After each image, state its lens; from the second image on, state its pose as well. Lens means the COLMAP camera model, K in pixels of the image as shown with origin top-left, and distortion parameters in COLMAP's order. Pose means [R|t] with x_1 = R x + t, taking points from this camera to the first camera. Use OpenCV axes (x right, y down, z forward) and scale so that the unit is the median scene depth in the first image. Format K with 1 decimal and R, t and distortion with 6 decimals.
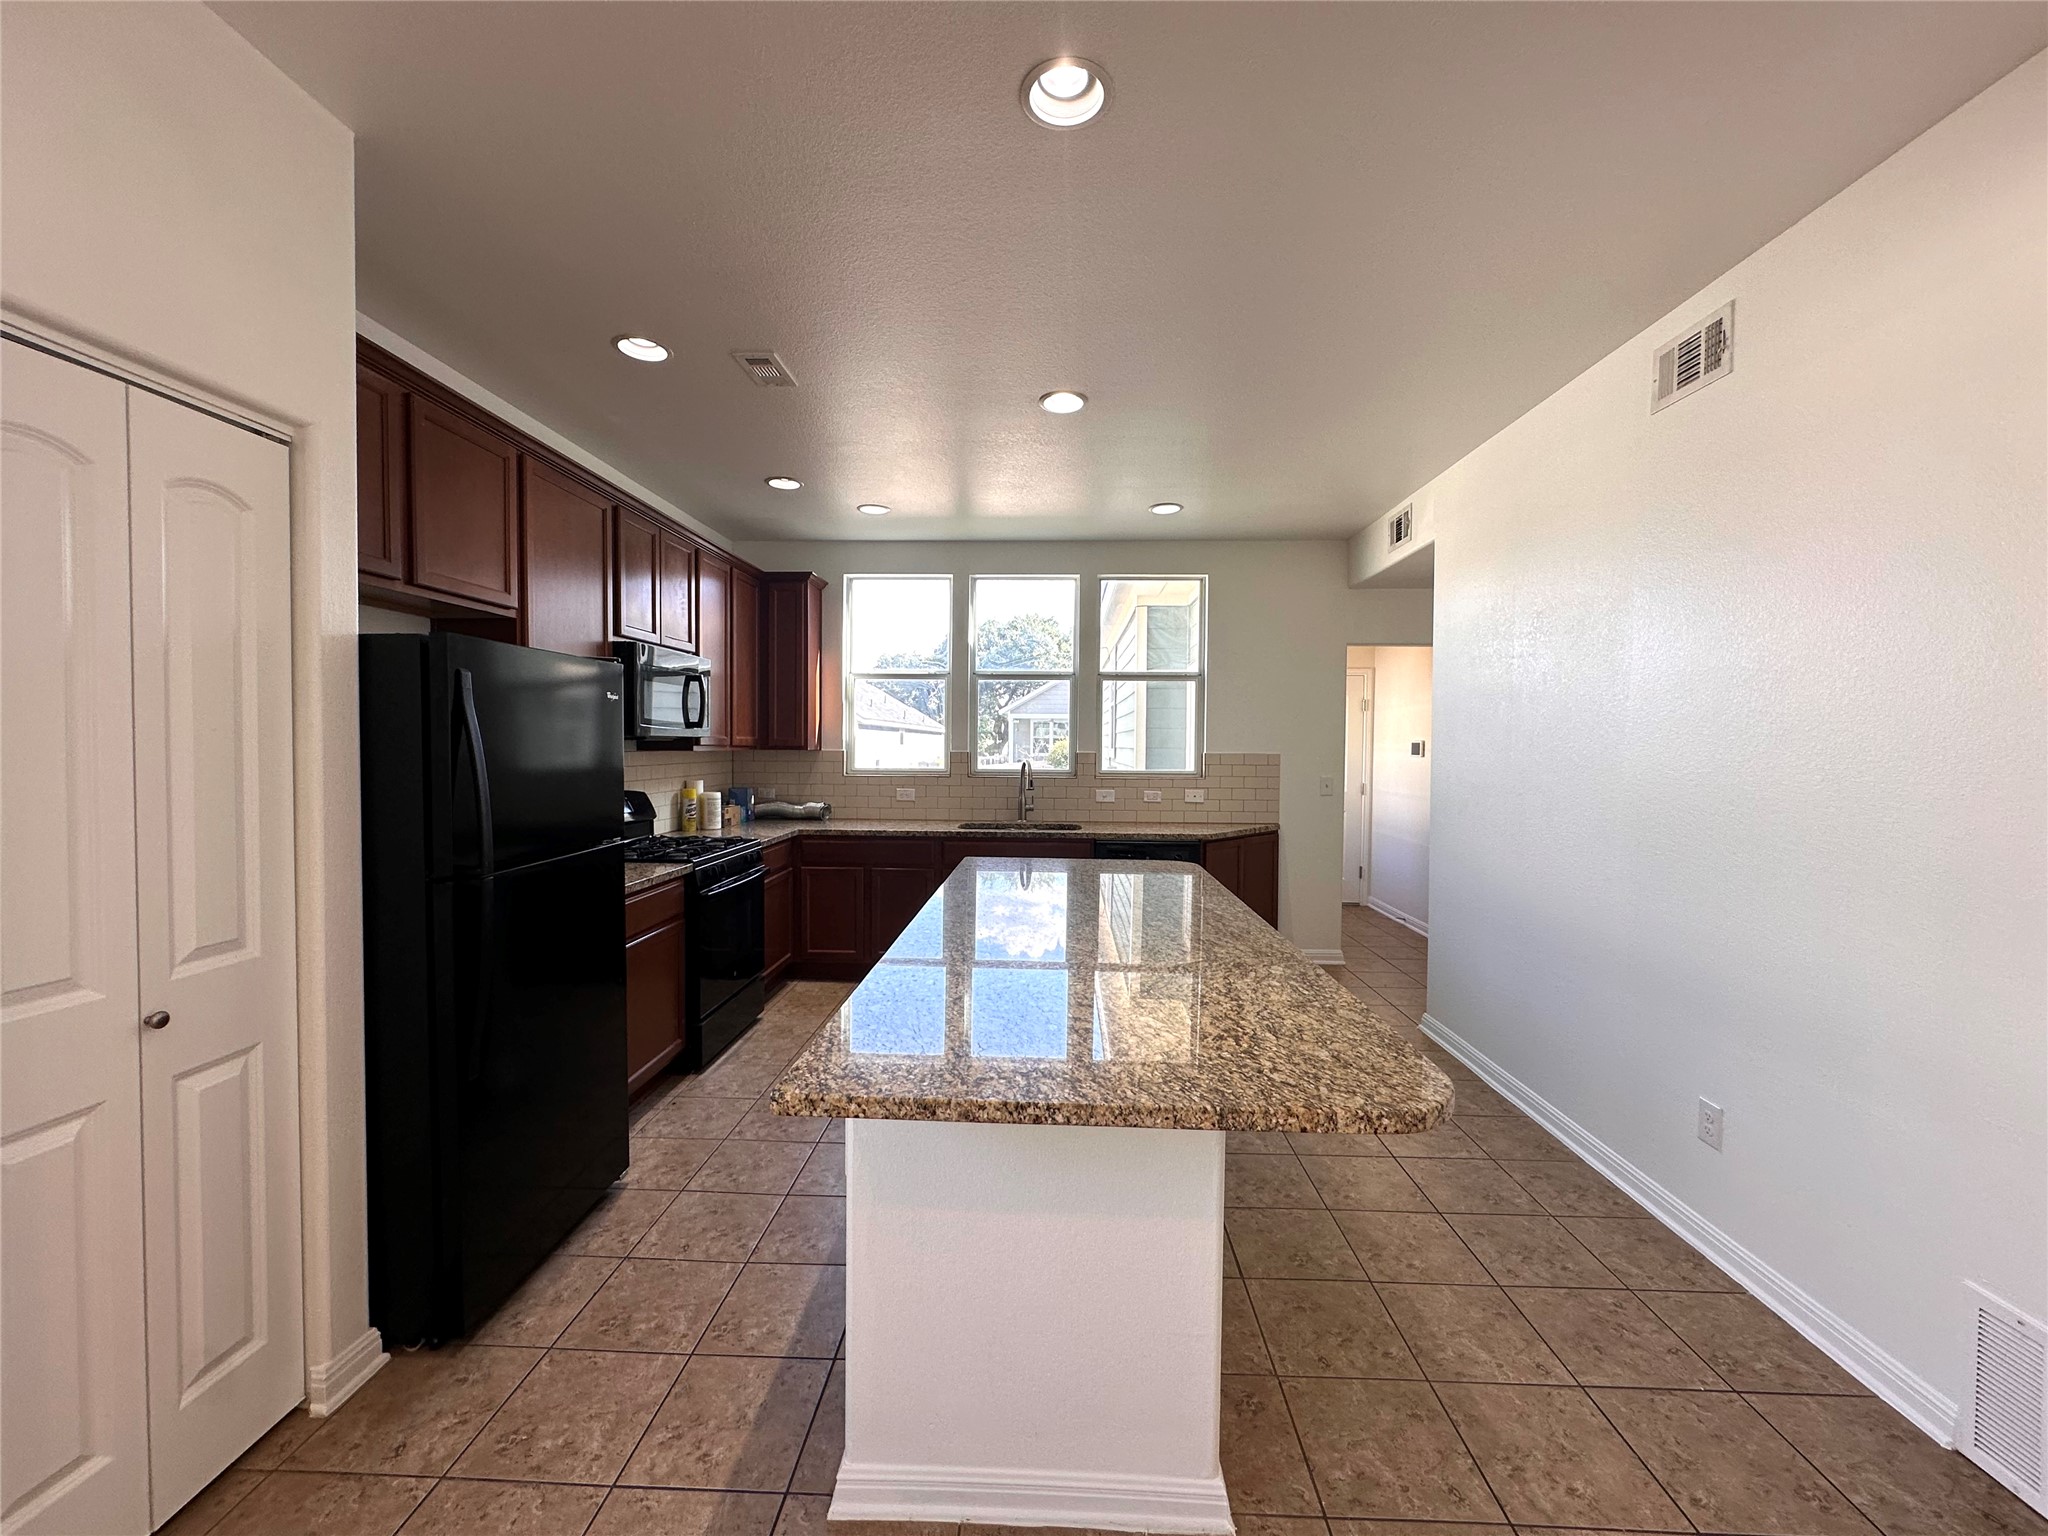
lens RADIAL K [[813.2, 0, 1016.9], [0, 813.2, 762.9], [0, 0, 1]] dist [0.009778, 0.000578]
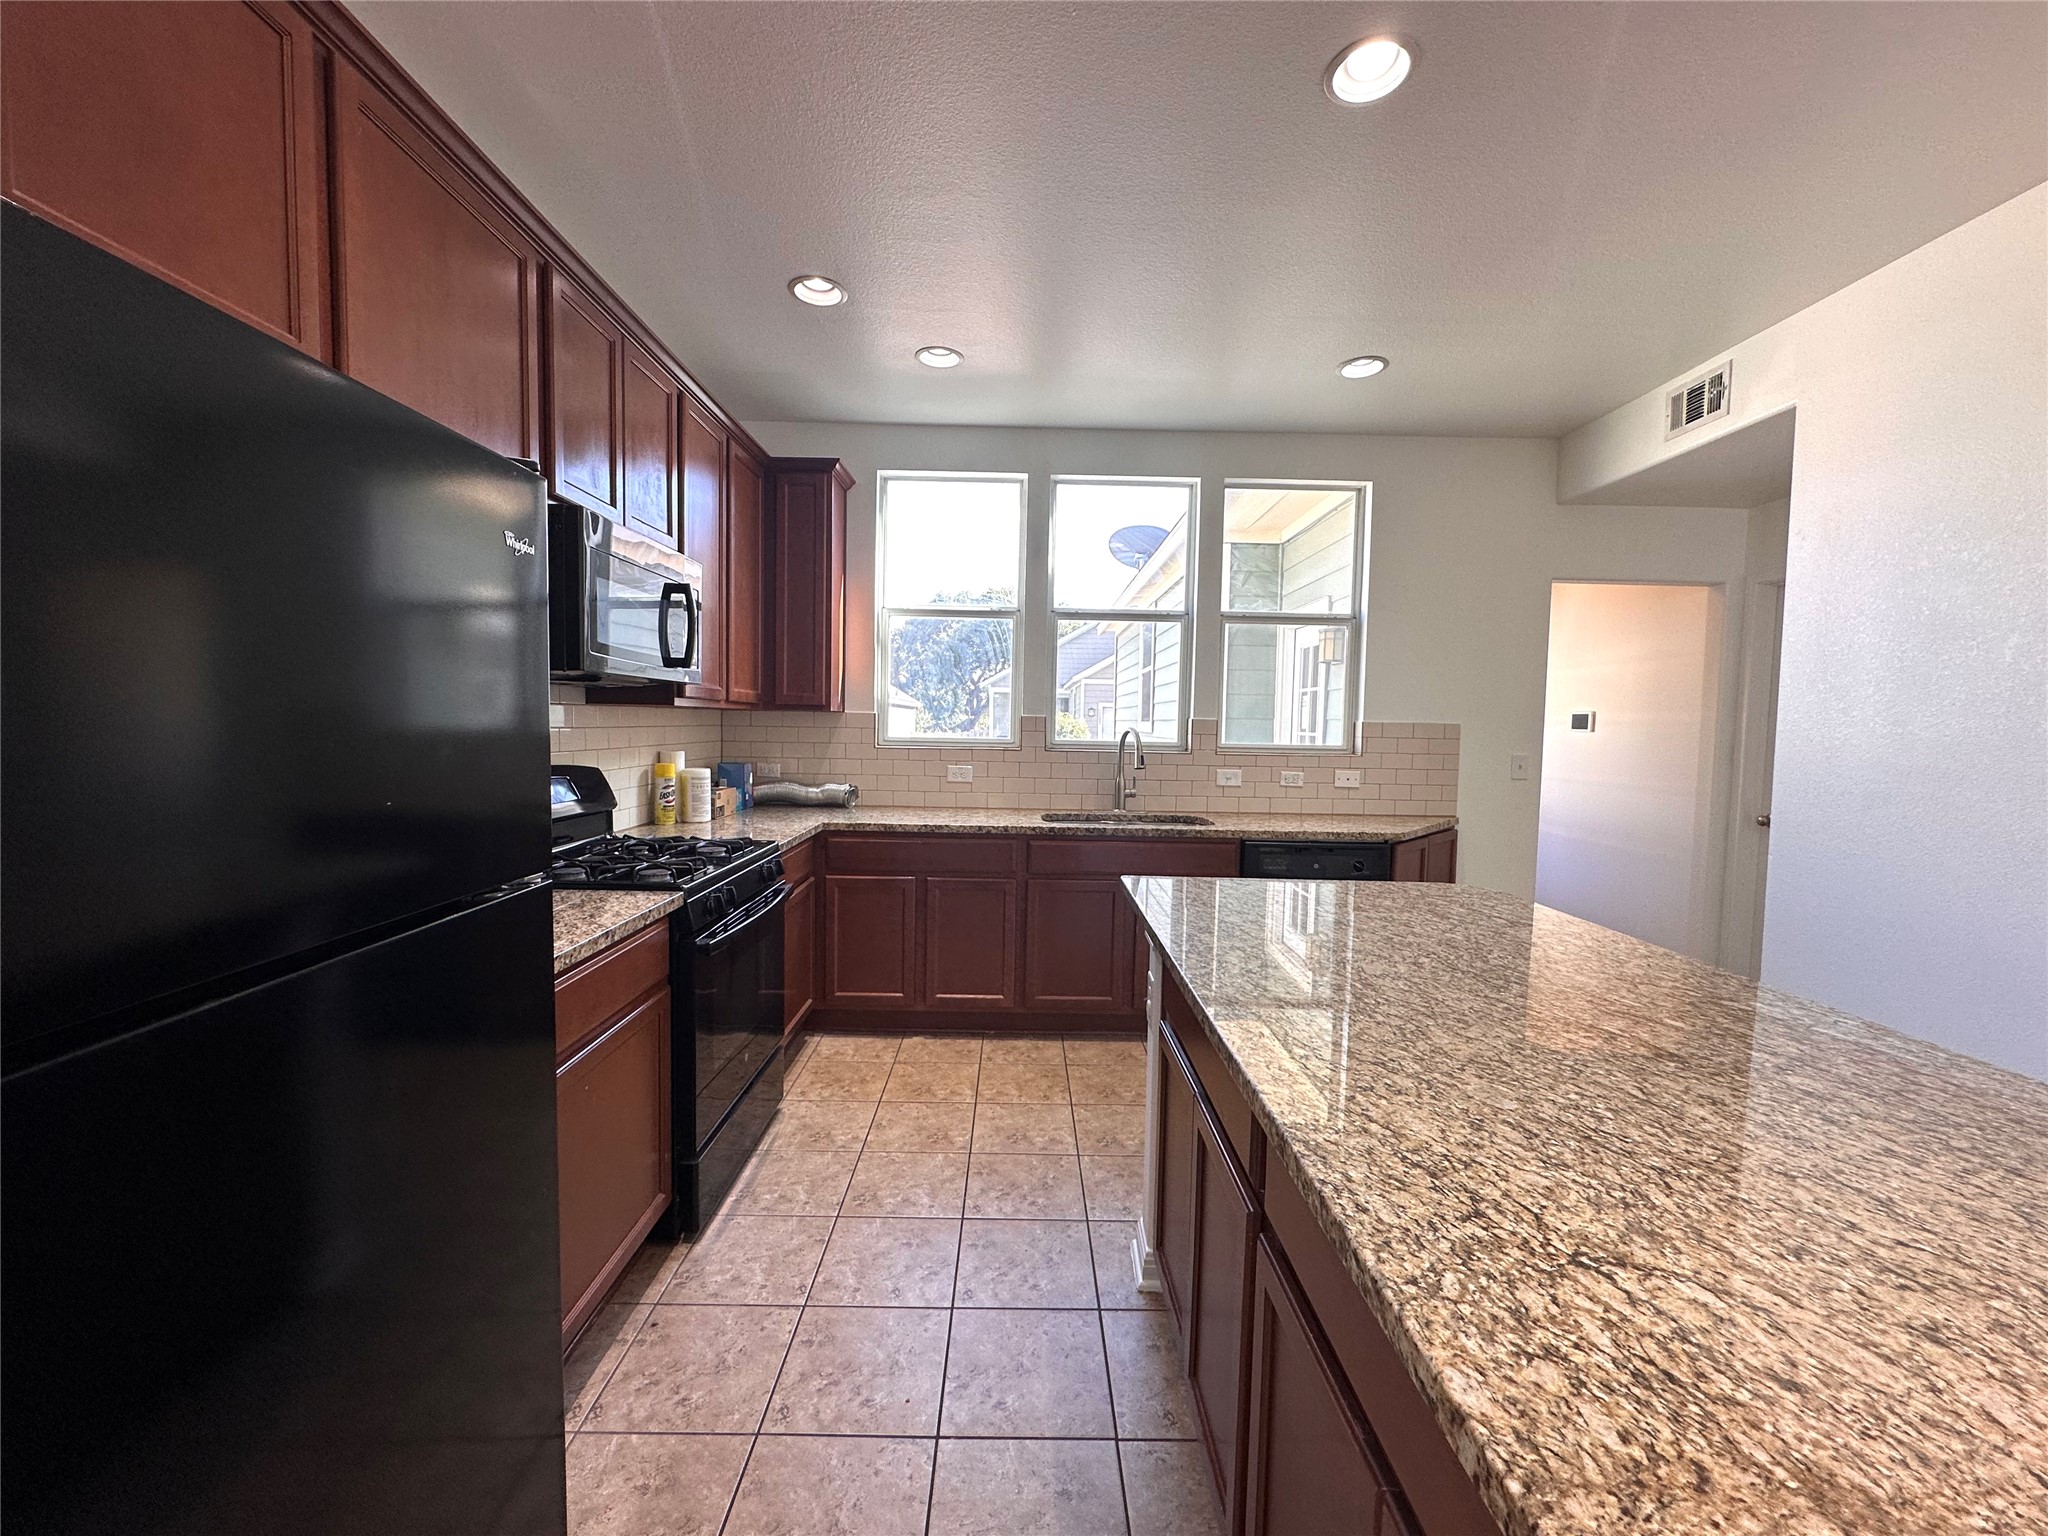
lens RADIAL K [[813.2, 0, 1019.8], [0, 813.2, 764.1], [0, 0, 1]] dist [0.009778, 0.000578]
pose [[0.998743, 0.009049, 0.049302, -0.129984], [-0.010471, 0.999535, 0.028654, 0.009134], [-0.049020, -0.029134, 0.998373, 0.284384]]
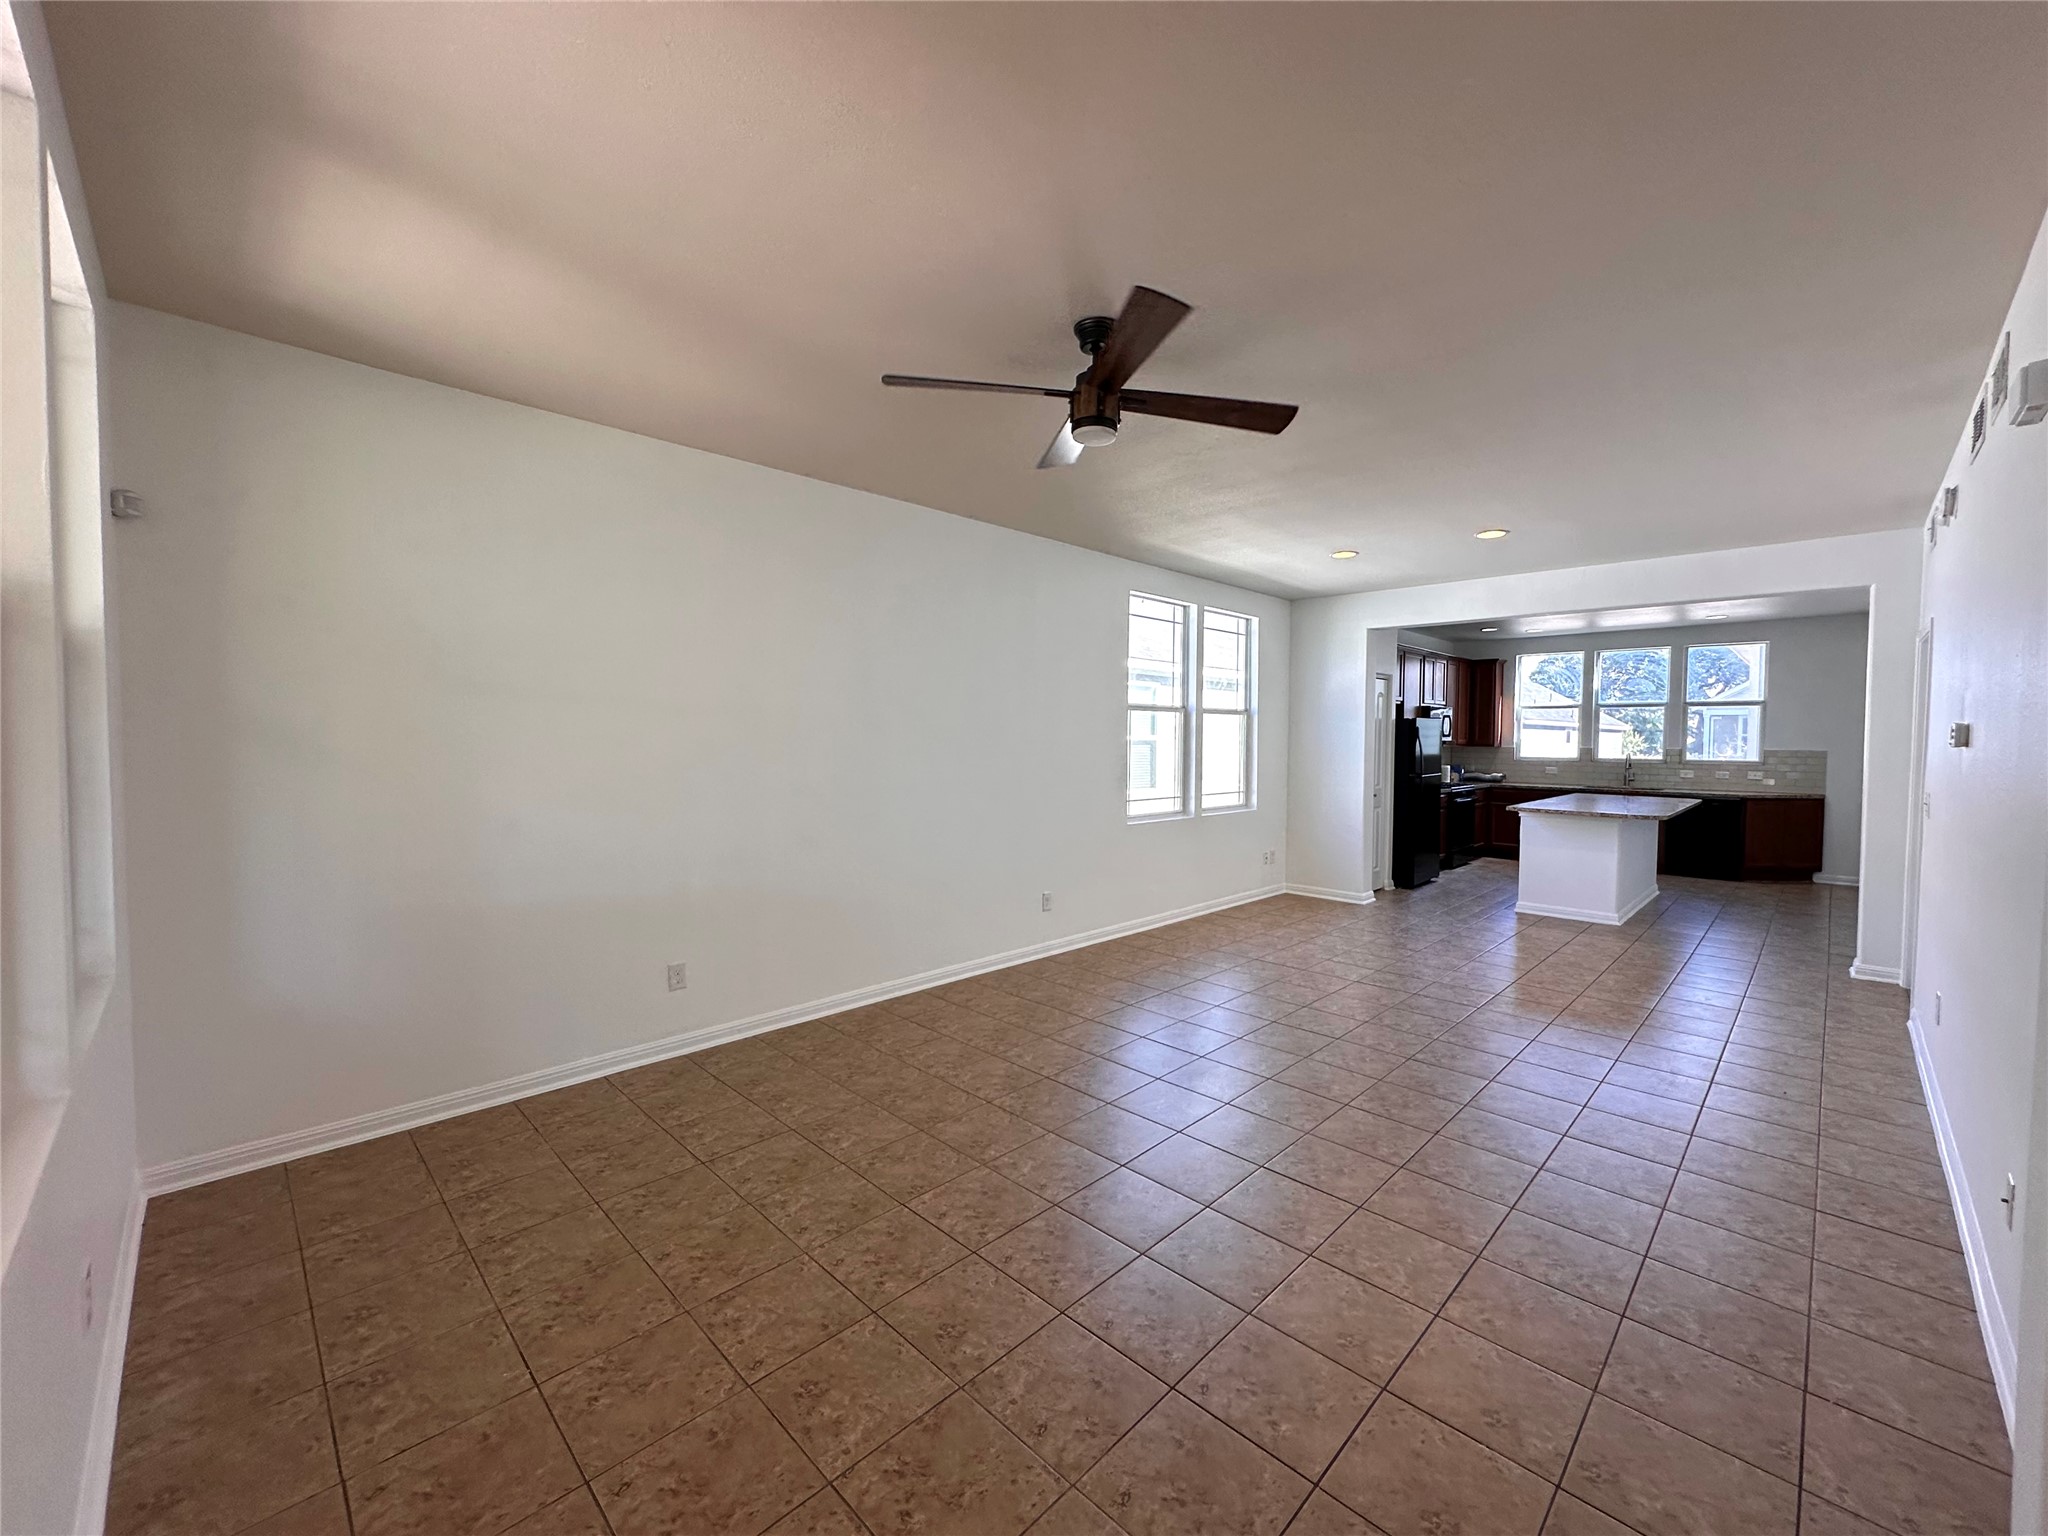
lens RADIAL K [[813.2, 0, 1051.3], [0, 813.2, 770.1], [0, 0, 1]] dist [0.009778, 0.000578]
pose [[0.749069, 0.023577, -0.662072, 0.267750], [-0.015027, 0.999714, 0.018600, 0.021552], [0.662322, -0.003984, 0.749209, -1.280185]]
